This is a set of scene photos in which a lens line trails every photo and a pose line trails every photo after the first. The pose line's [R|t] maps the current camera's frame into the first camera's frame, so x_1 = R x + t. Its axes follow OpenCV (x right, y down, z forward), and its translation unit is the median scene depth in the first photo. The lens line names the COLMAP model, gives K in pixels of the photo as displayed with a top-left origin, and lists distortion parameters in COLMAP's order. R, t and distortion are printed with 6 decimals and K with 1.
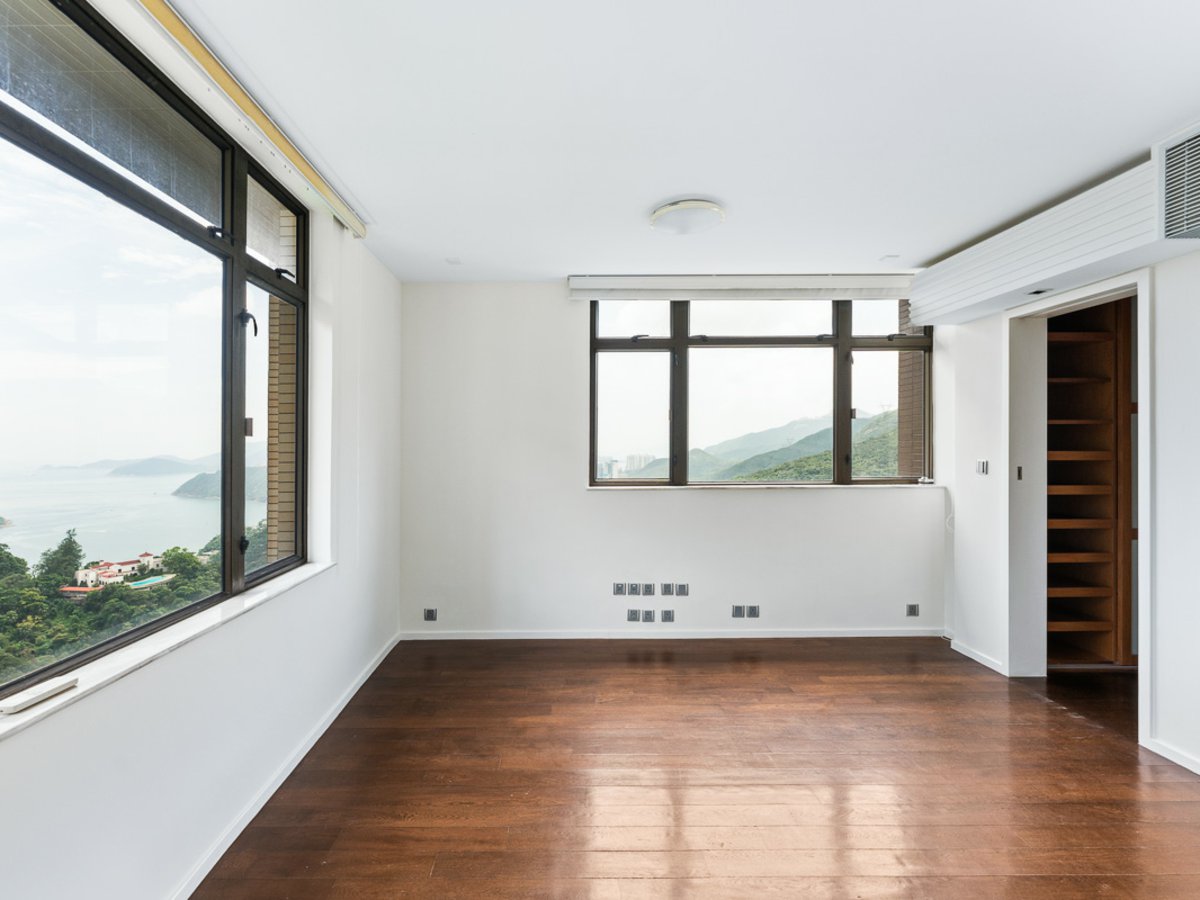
lens RADIAL K [[569.2, 0, 600.0], [0, 569.2, 450.0], [0, 0, 1]] dist [-0.001011, 0.000025]
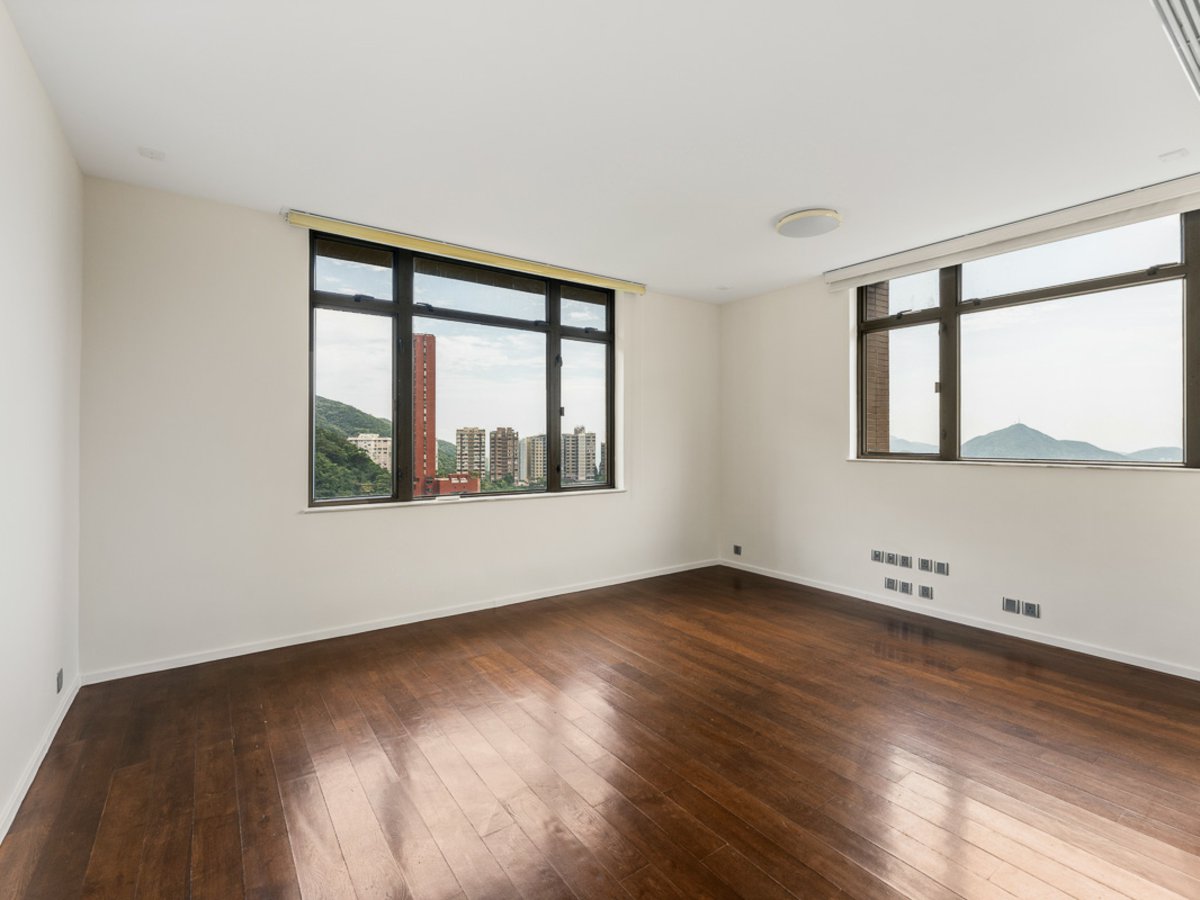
lens RADIAL K [[569.2, 0, 600.0], [0, 569.2, 450.0], [0, 0, 1]] dist [-0.001011, 0.000025]
pose [[0.568590, 0.019329, -0.822394, 0.605877], [-0.006360, 0.999797, 0.019101, 0.030357], [0.822597, -0.005630, 0.568598, -0.023881]]
